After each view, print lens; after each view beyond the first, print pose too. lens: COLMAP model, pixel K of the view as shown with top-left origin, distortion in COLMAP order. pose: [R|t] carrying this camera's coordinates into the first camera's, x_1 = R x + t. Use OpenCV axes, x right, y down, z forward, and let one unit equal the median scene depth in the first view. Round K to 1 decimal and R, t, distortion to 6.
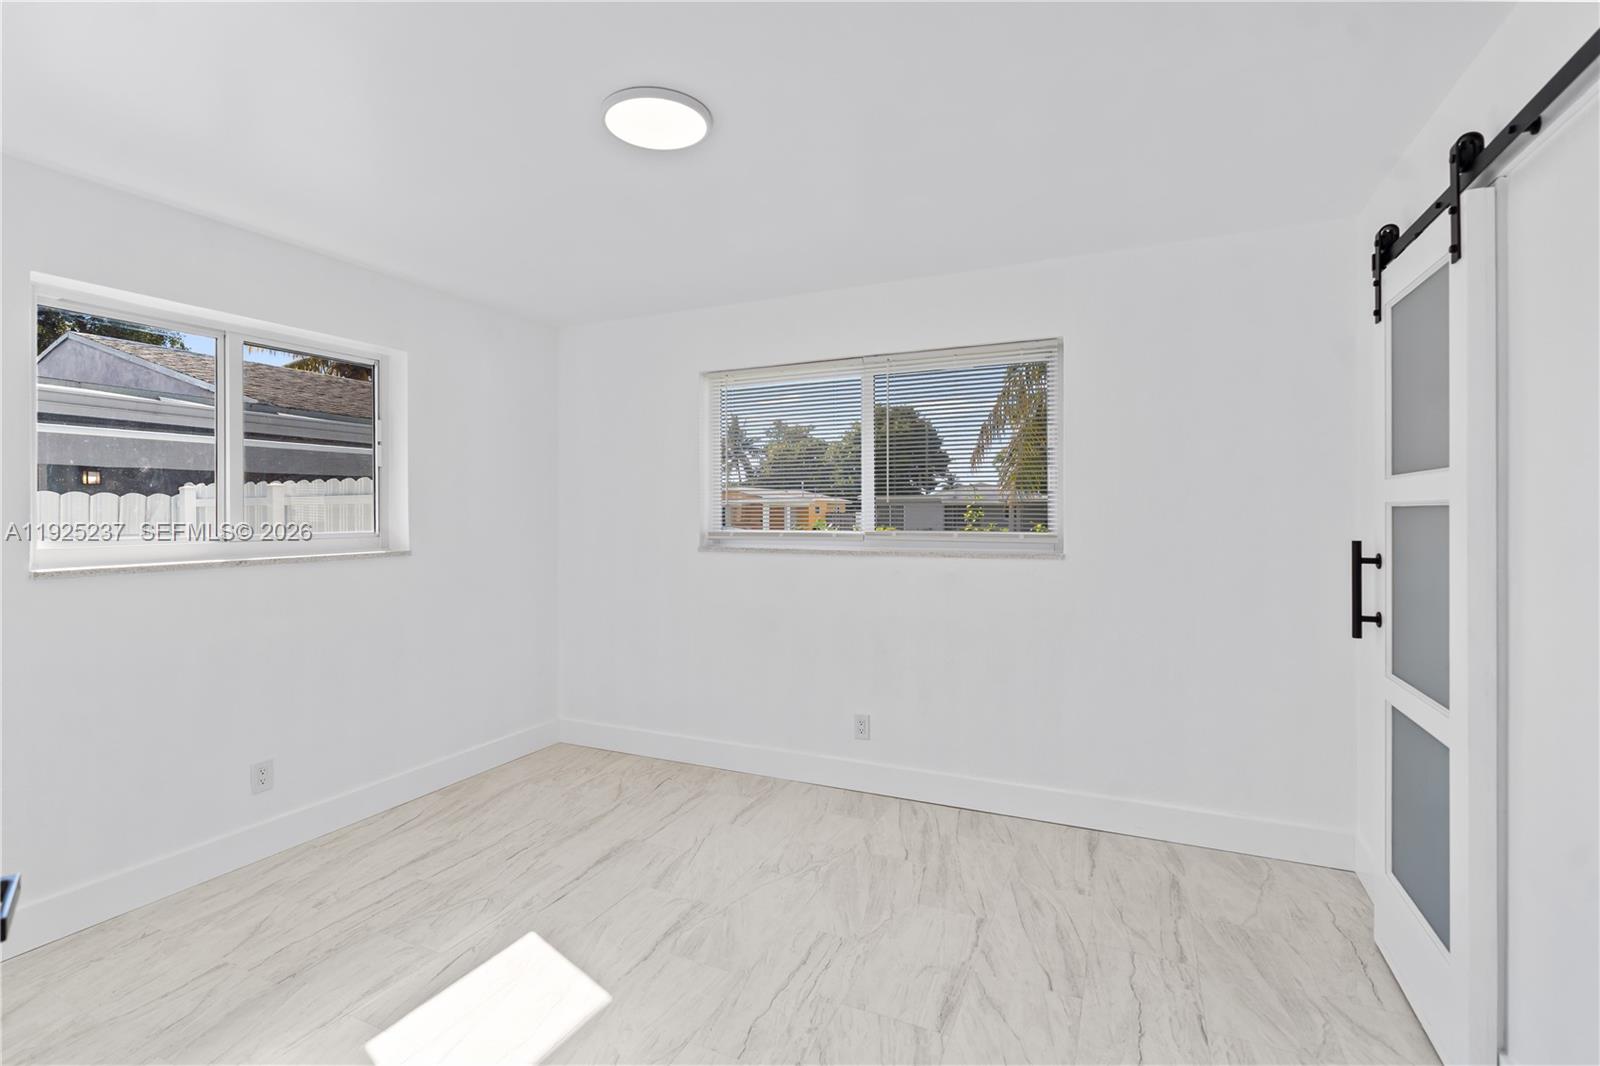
lens RADIAL K [[722.8, 0, 798.5], [0, 722.8, 519.7], [0, 0, 1]] dist [-0.005553, 0.002905]
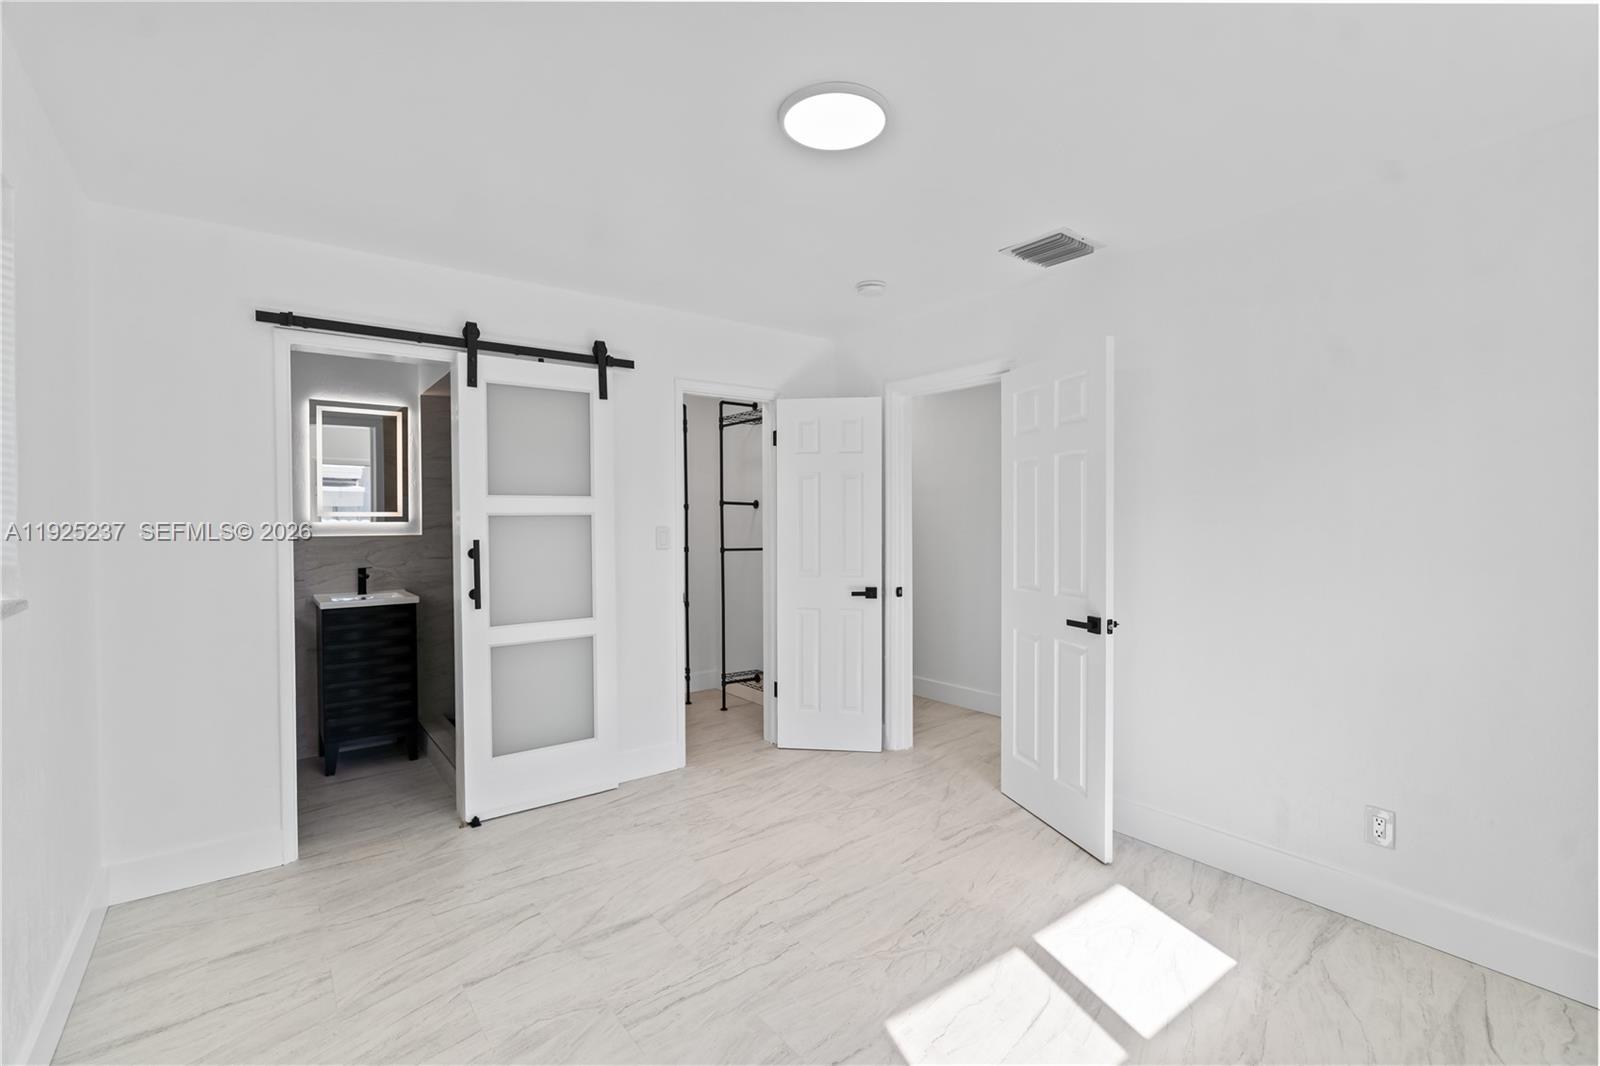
lens RADIAL K [[722.8, 0, 808.2], [0, 722.8, 534.2], [0, 0, 1]] dist [-0.005553, 0.002905]
pose [[-0.890638, -0.002198, 0.454707, -0.546090], [0.010368, 0.999630, 0.025140, -0.005591], [-0.454594, 0.027105, -0.890286, 1.698677]]
